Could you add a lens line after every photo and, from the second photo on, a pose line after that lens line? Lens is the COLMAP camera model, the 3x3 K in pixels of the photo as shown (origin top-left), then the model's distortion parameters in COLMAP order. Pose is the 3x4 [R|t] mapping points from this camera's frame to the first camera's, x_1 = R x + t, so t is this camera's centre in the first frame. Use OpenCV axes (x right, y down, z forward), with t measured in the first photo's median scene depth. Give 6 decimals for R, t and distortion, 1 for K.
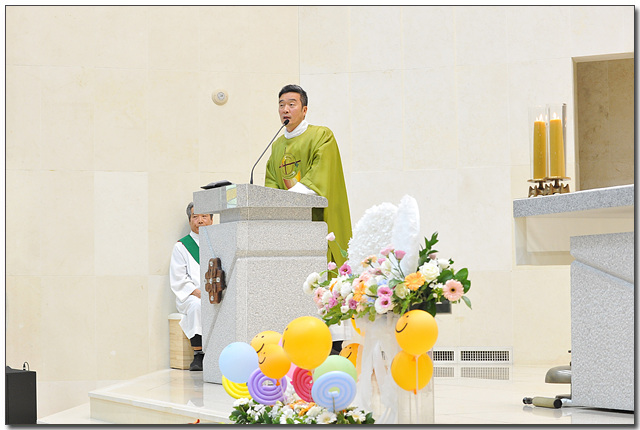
lens RADIAL K [[1689.6, 0, 320.0], [0, 1689.6, 215.4], [0, 0, 1]] dist [0.064862, 0.335847]
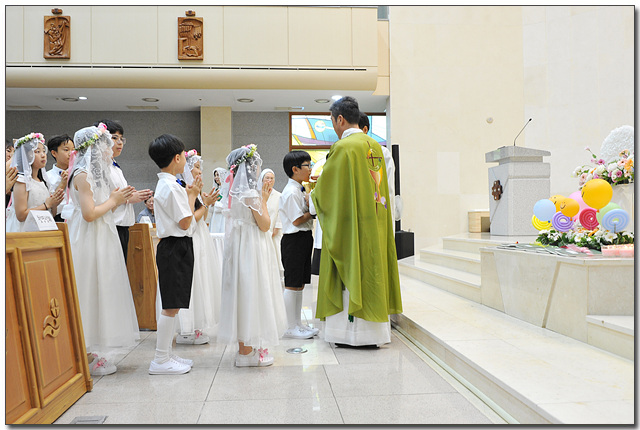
lens RADIAL K [[564.6, 0, 319.7], [0, 564.6, 215.5], [0, 0, 1]] dist [-0.004072, -0.010940]
pose [[0.954000, -0.001111, -0.299804, -0.093165], [0.012213, 0.999307, 0.035157, 0.064474], [0.299557, -0.037202, 0.953353, 0.311602]]
